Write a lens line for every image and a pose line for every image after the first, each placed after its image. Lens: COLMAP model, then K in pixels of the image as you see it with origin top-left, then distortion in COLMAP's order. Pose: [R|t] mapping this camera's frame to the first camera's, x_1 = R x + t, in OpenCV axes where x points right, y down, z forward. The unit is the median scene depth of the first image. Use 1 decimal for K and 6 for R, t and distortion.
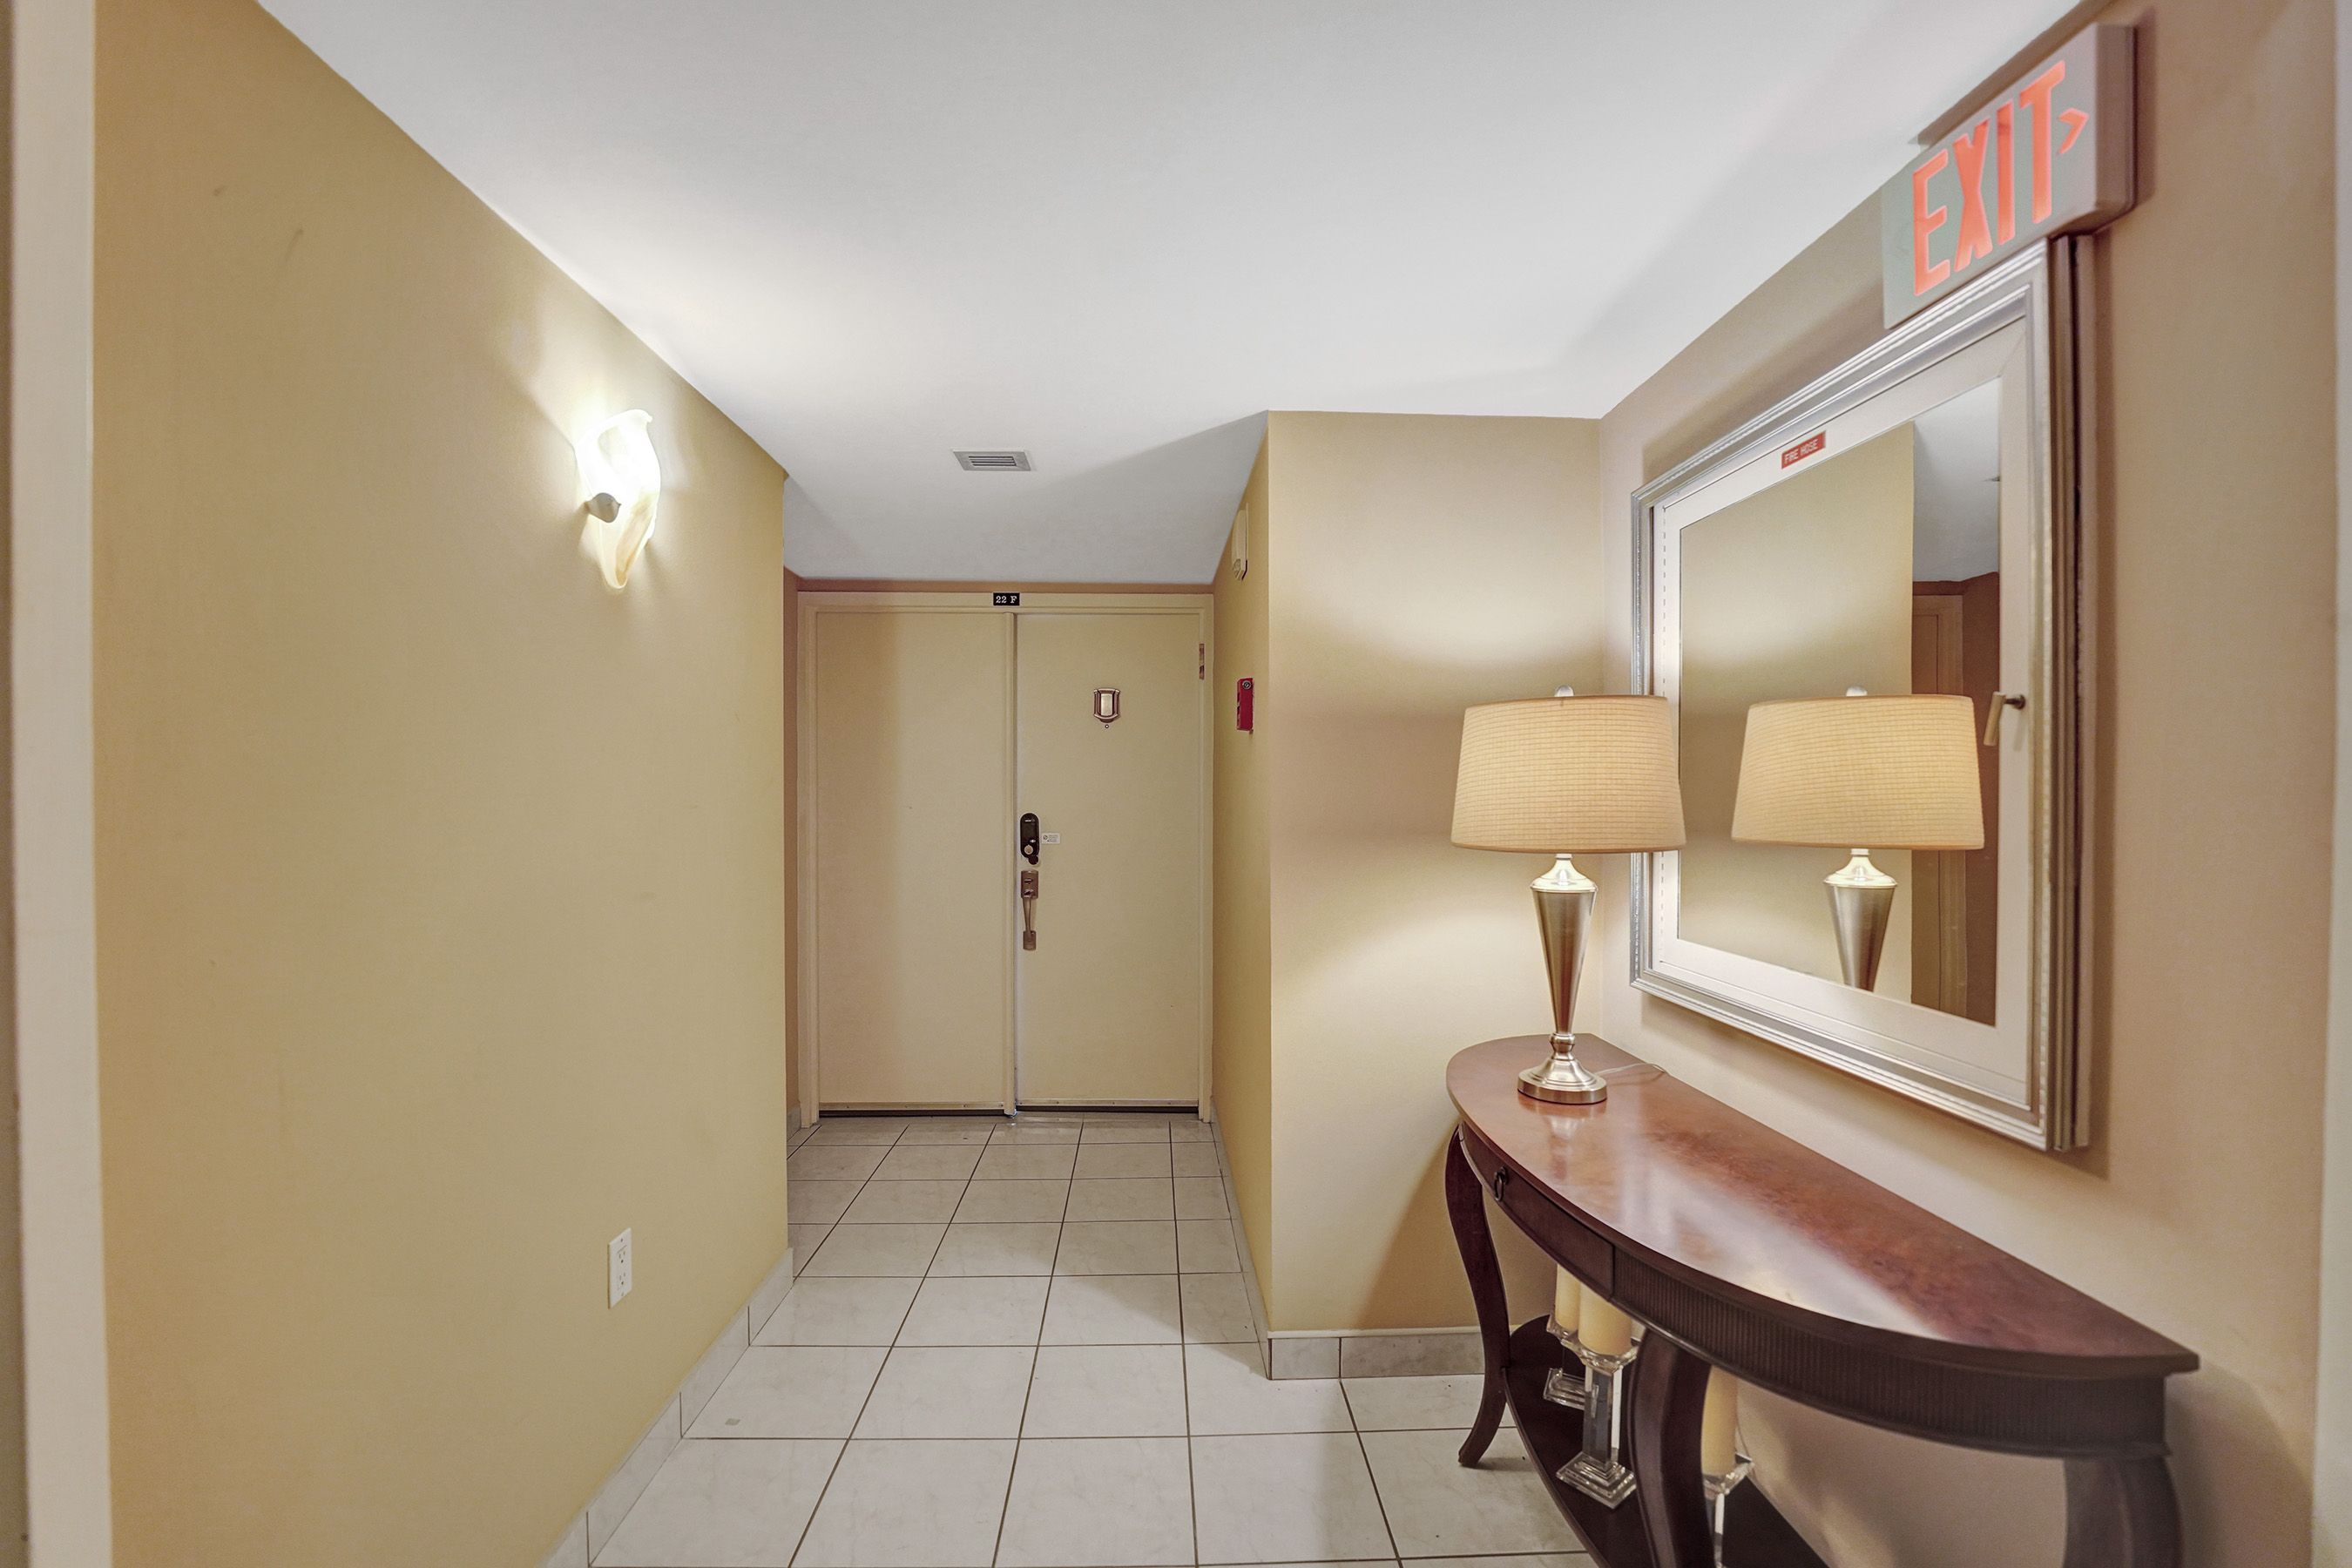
lens RADIAL K [[1000.1, 0, 1176.0], [0, 1000.1, 784.0], [0, 0, 1]] dist [-0.015480, 0.000470]
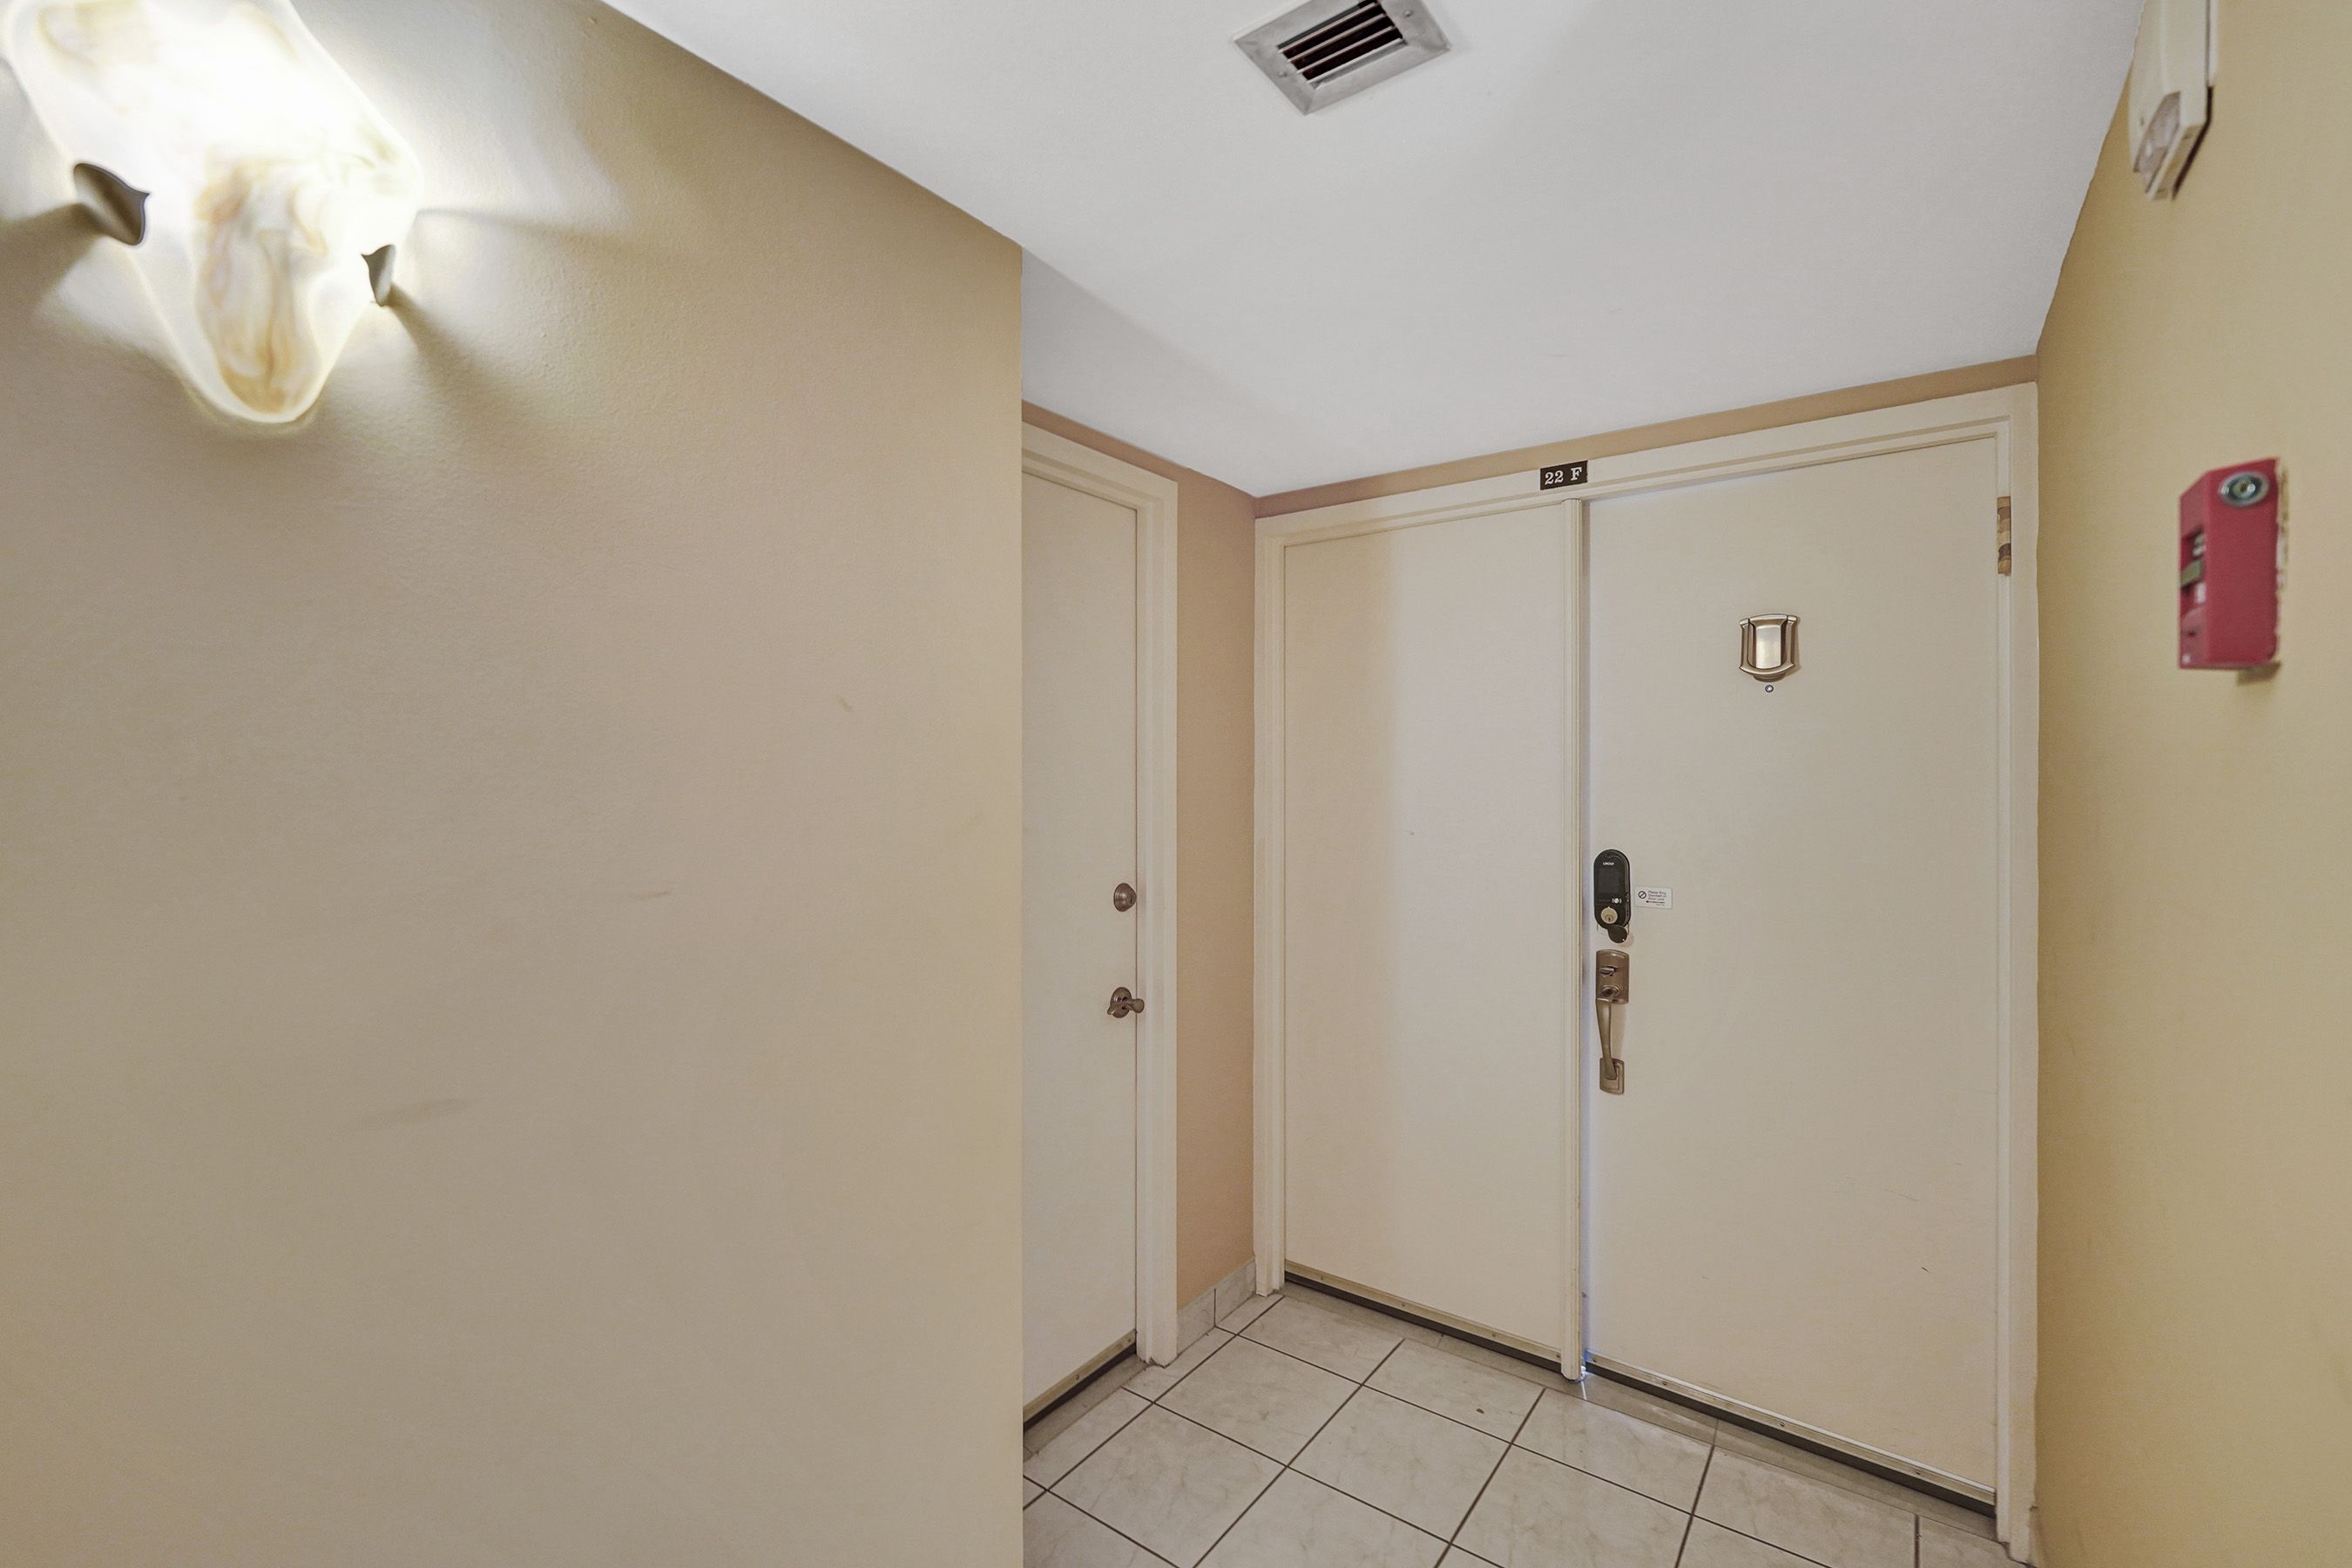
lens RADIAL K [[1006.9, 0, 1175.1], [0, 1006.9, 771.8], [0, 0, 1]] dist [-0.016077, 0.007410]
pose [[0.787048, -0.001421, -0.616891, 0.009087], [0.006255, 0.999964, 0.005676, -0.019918], [0.616860, -0.008326, 0.787029, 0.407014]]
